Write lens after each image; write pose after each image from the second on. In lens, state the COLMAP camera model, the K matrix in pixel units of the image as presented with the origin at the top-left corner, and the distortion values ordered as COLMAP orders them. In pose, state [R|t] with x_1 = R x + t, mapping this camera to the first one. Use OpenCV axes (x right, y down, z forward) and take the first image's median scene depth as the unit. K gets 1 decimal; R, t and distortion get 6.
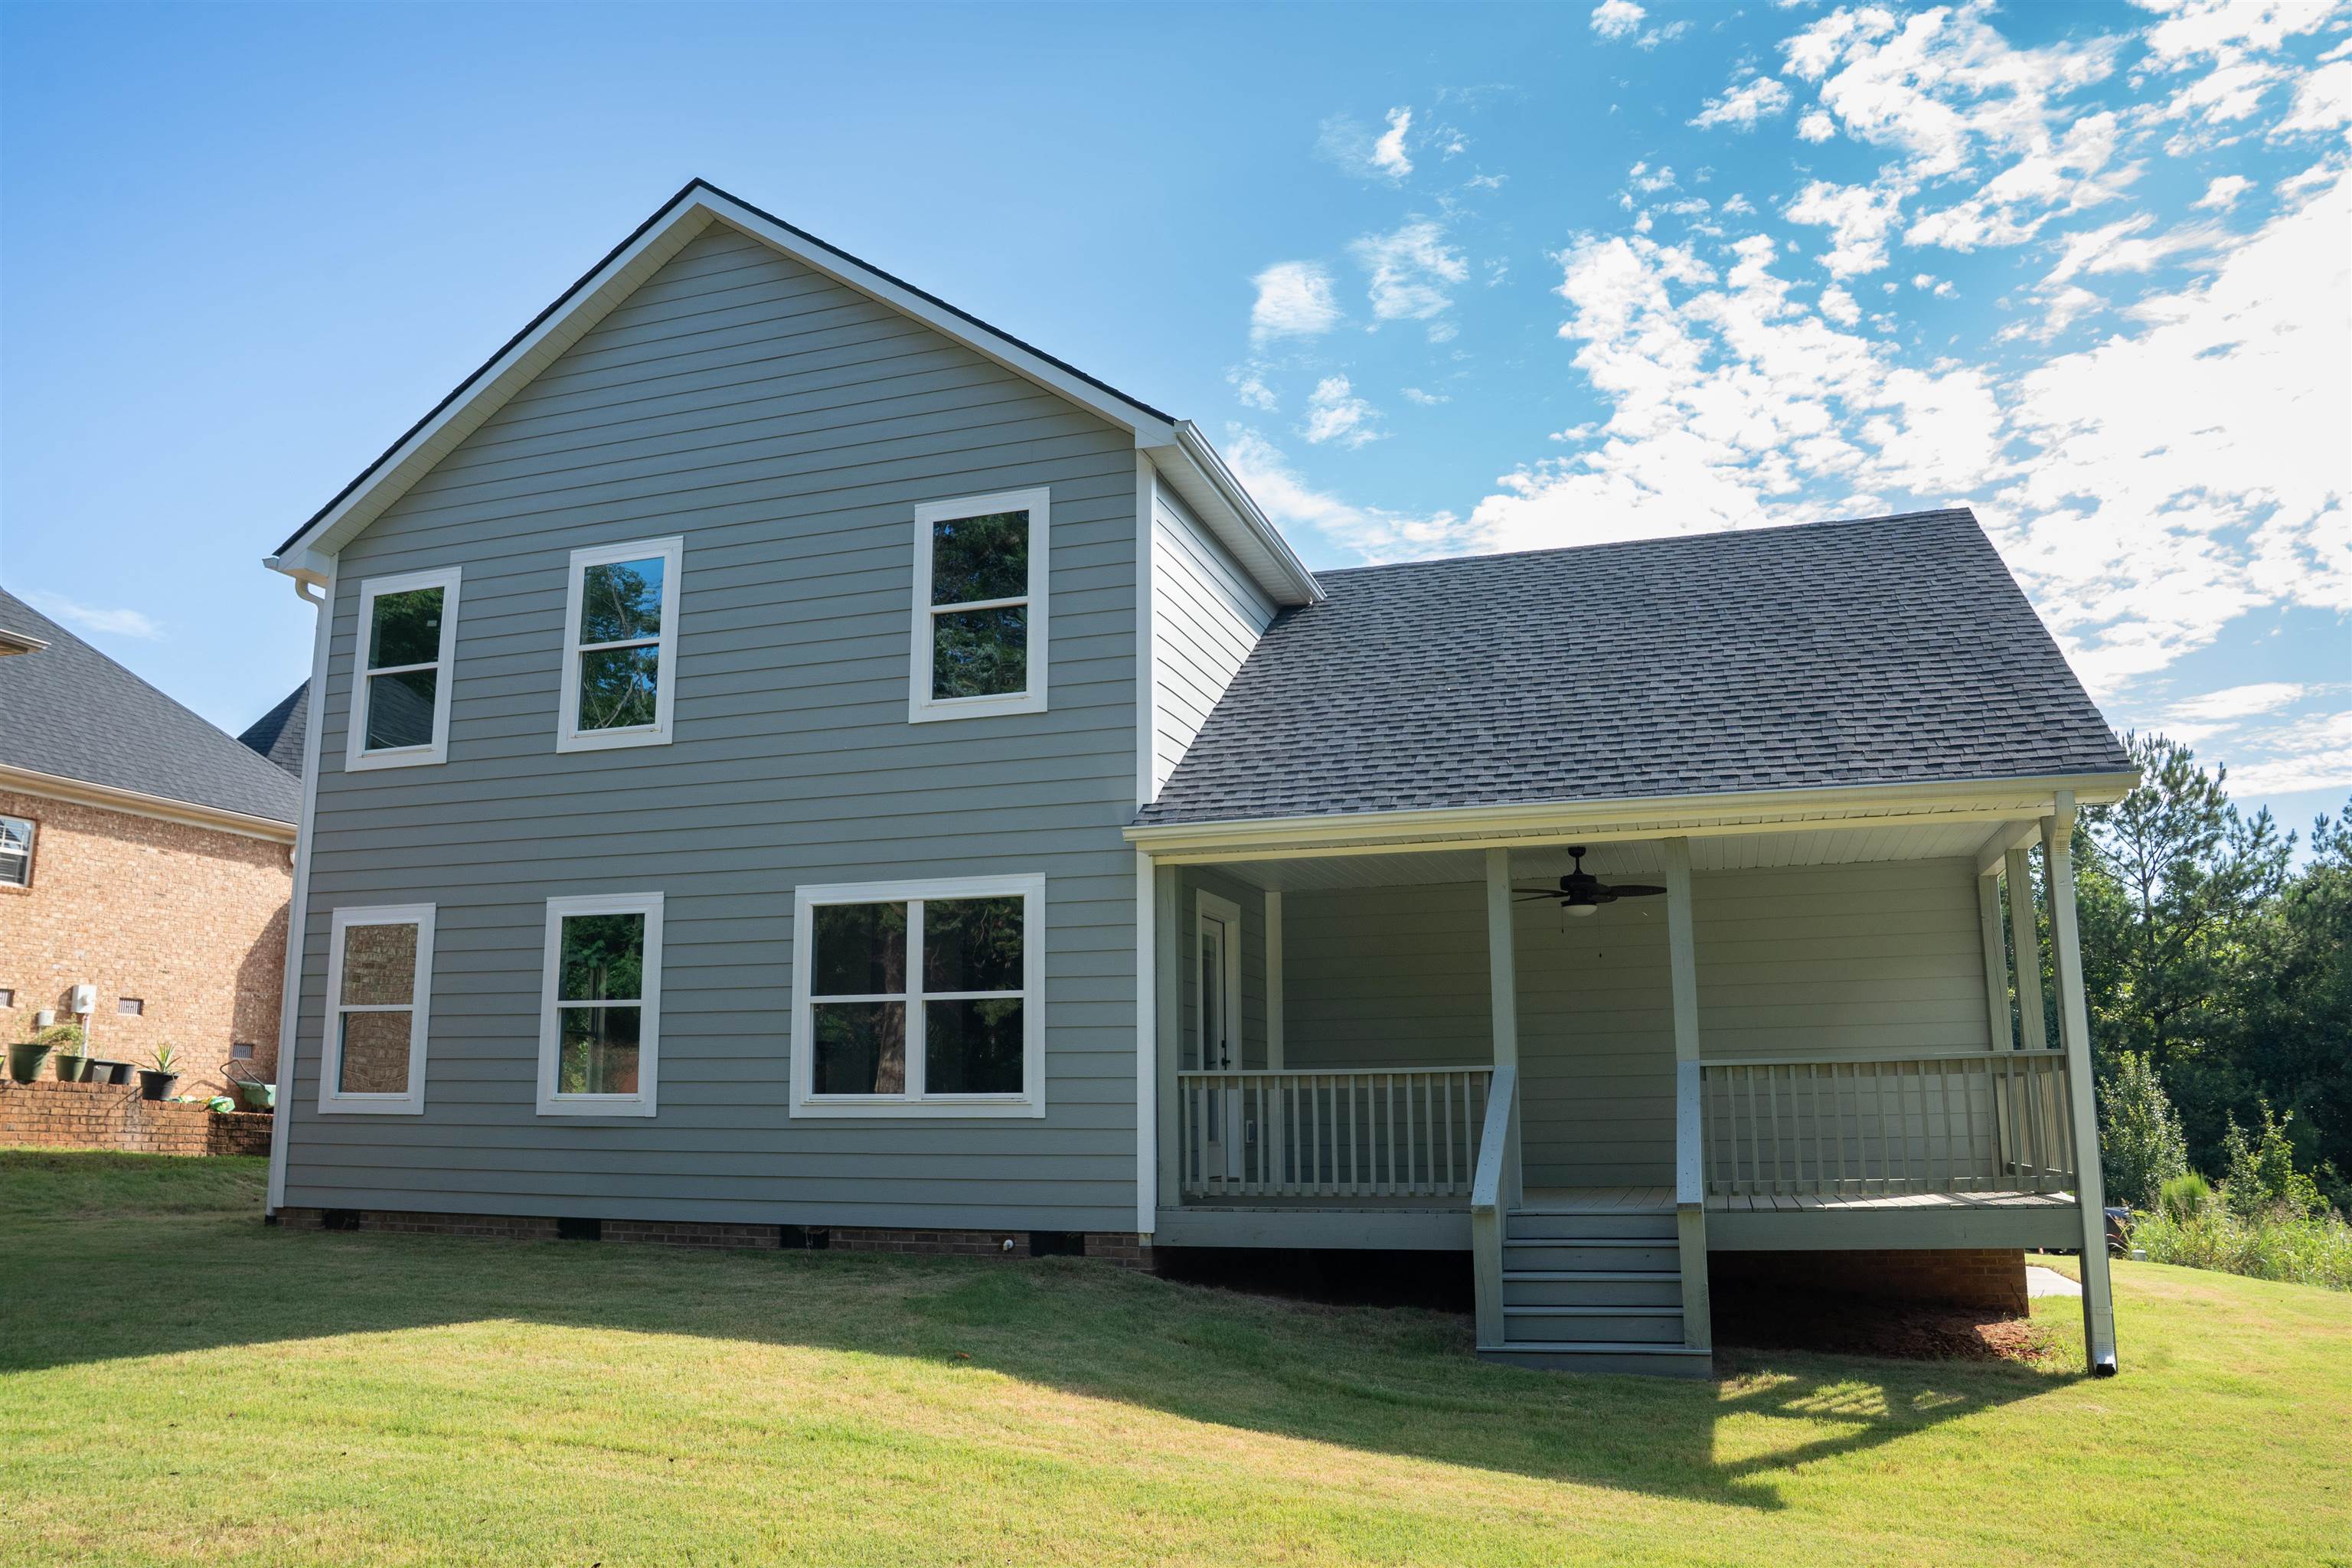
lens RADIAL K [[1697.3, 0, 1176.0], [0, 1697.3, 784.0], [0, 0, 1]] dist [-0.134737, 0.096141]
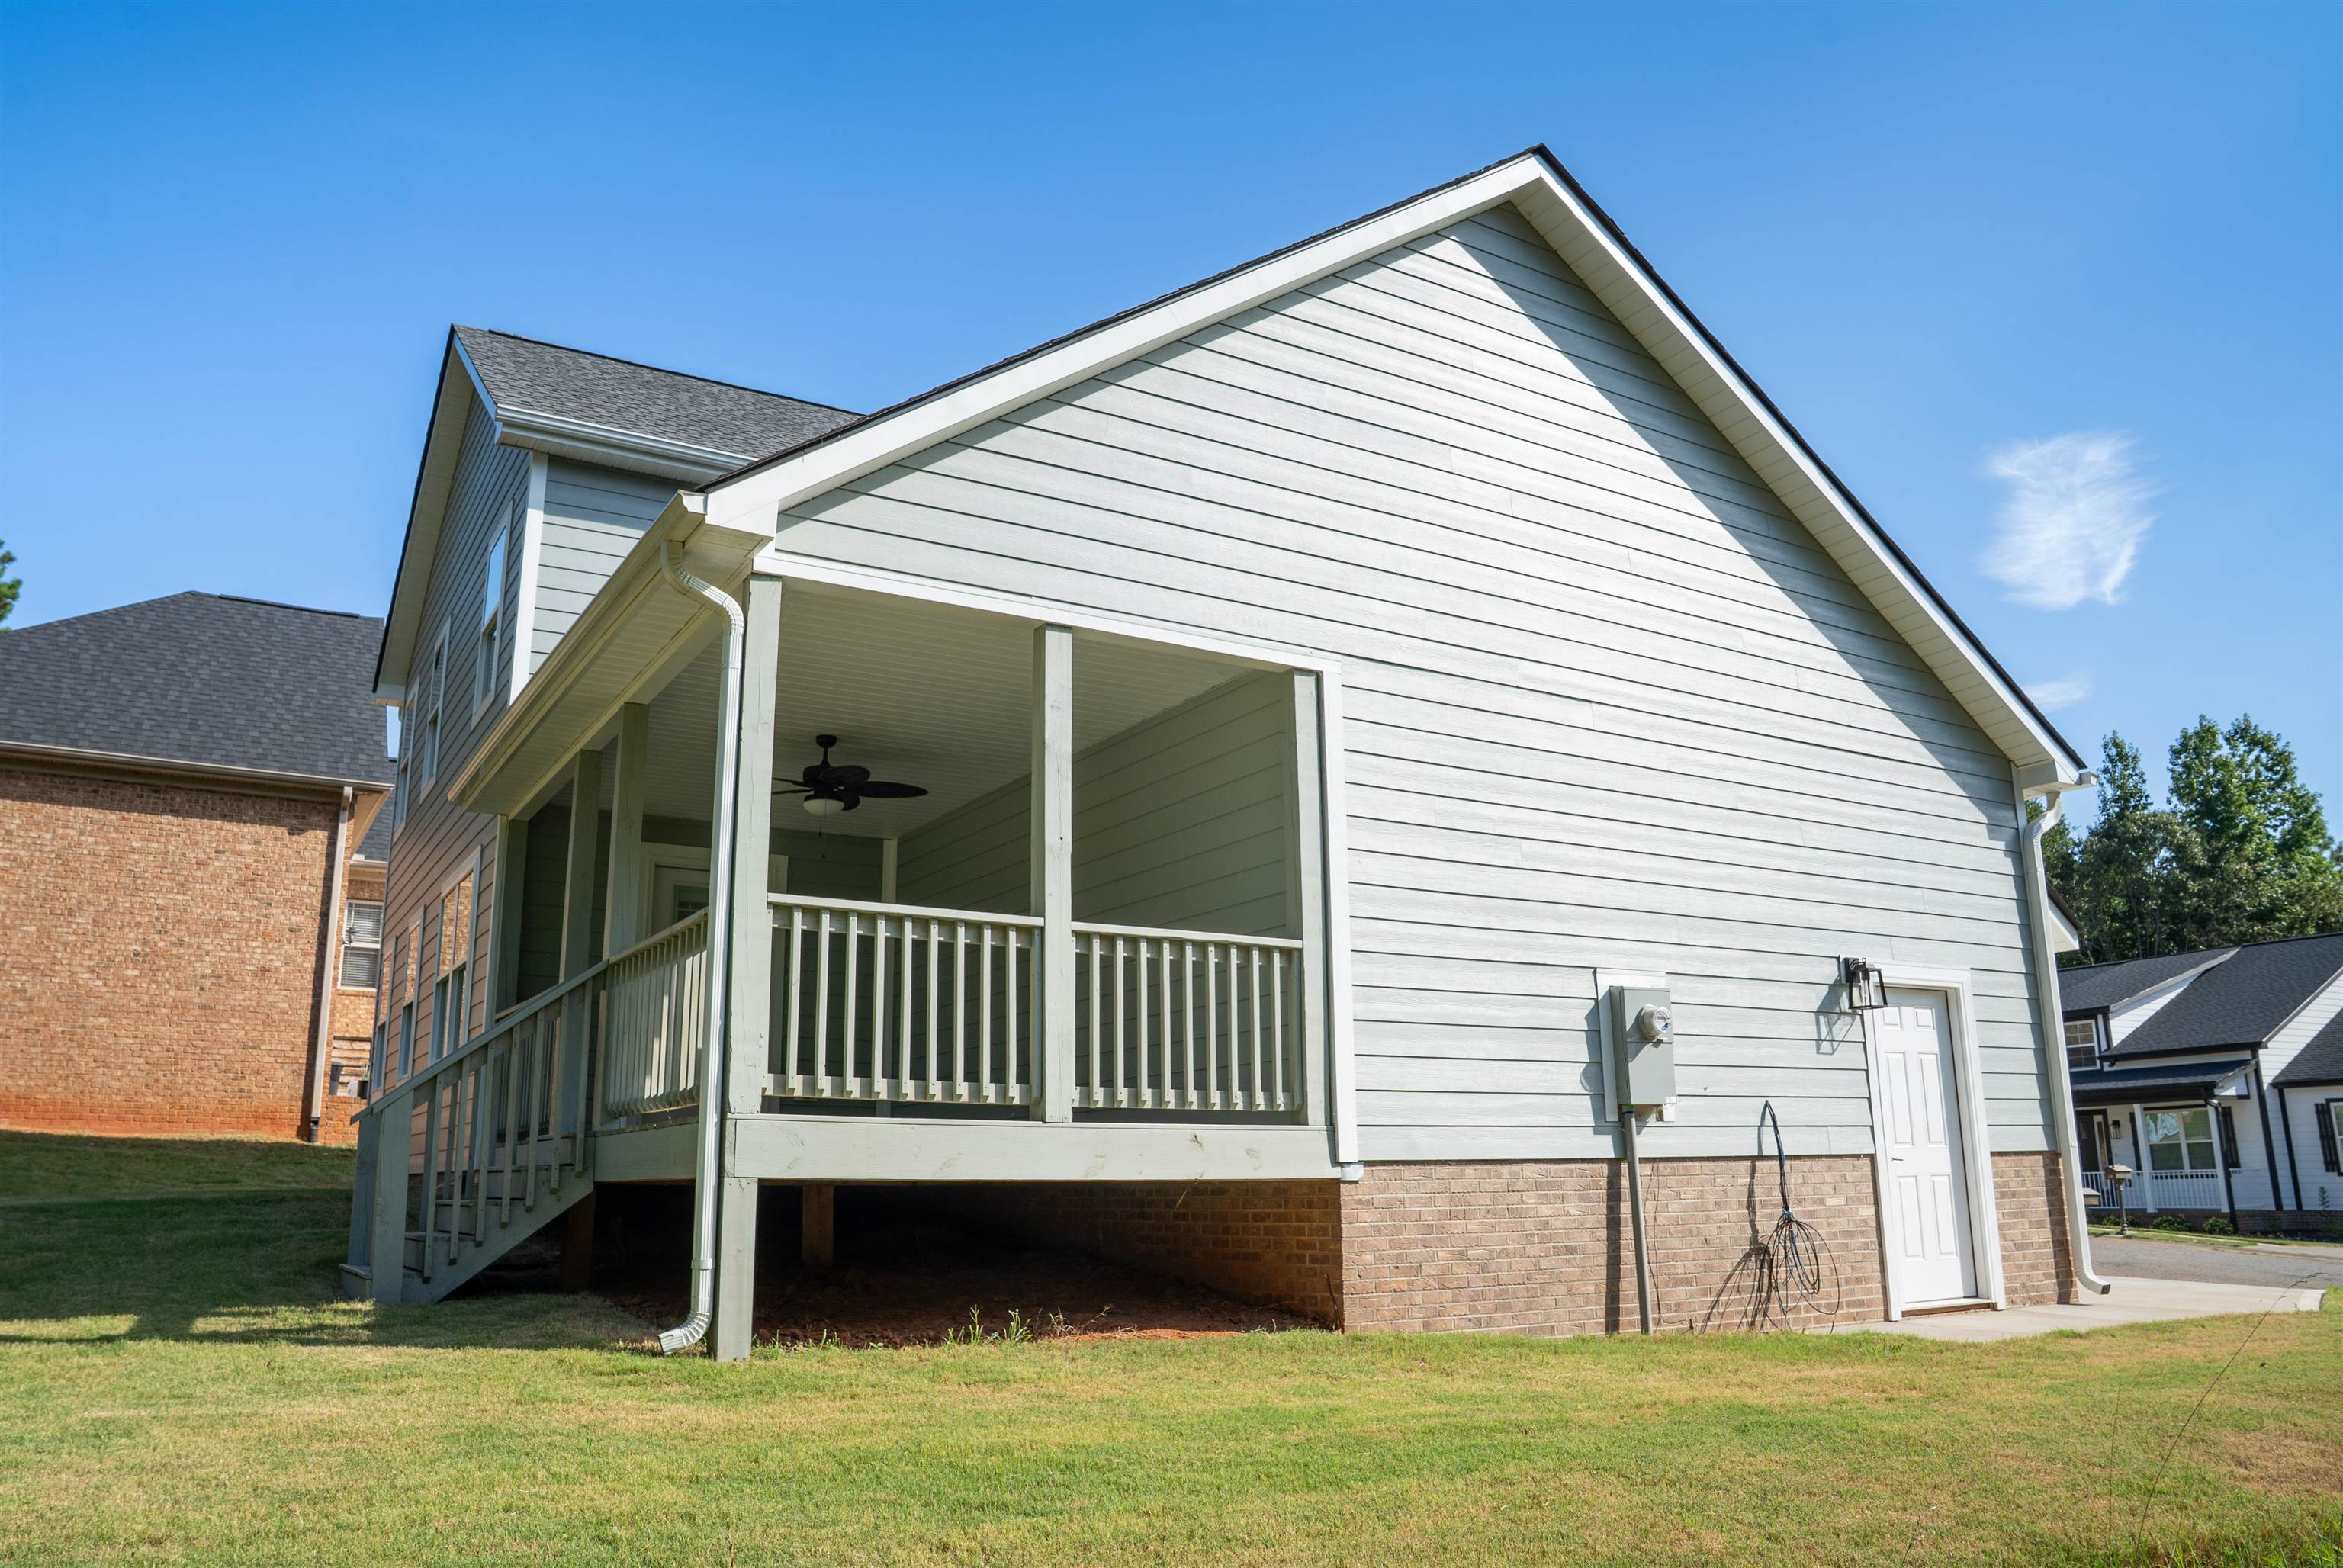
lens RADIAL K [[1690.7, 0, 1171.5], [0, 1690.7, 784.0], [0, 0, 1]] dist [-0.134737, 0.096141]
pose [[0.755343, -0.155825, -0.636534, 0.918545], [0.131469, 0.987604, -0.085760, 0.158824], [0.642007, -0.018906, 0.766466, 0.452719]]
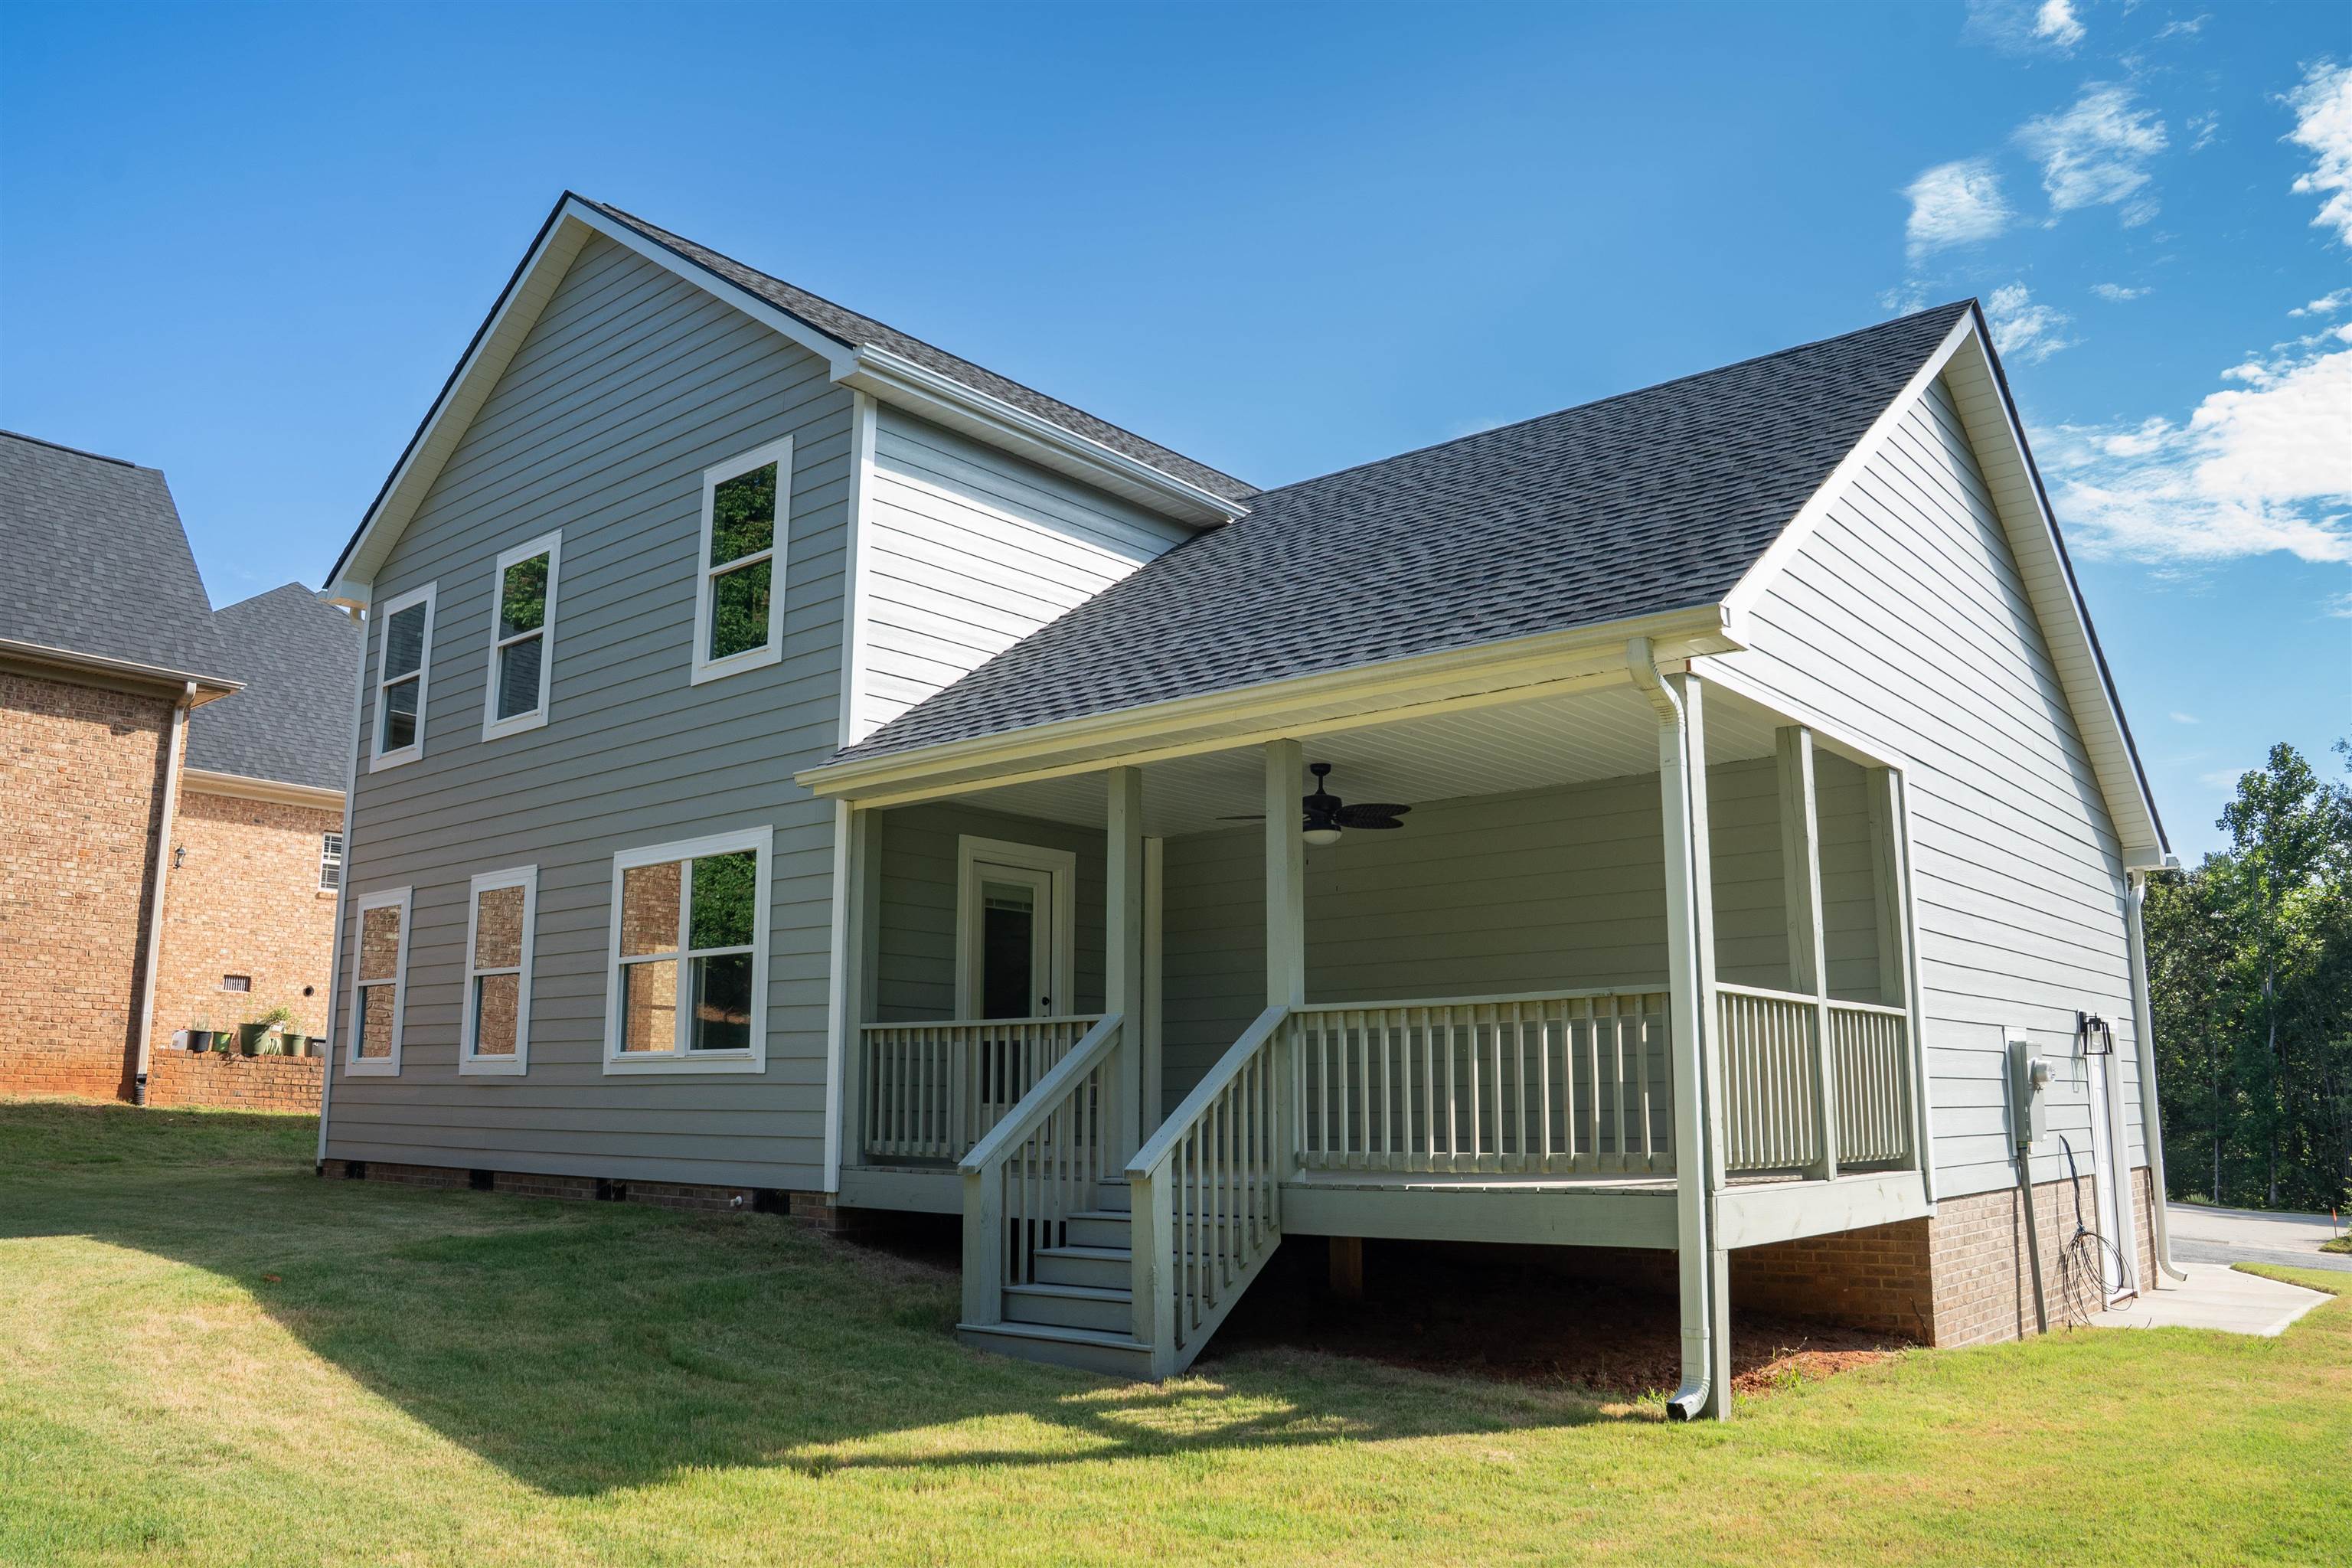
lens RADIAL K [[1729.8, 0, 1226.4], [0, 1729.8, 783.6], [0, 0, 1]] dist [-0.138972, 0.099639]
pose [[0.930218, -0.062093, -0.361715, 0.511443], [0.063630, 0.997944, -0.007674, 0.050946], [0.361448, -0.015877, 0.932257, 0.161864]]
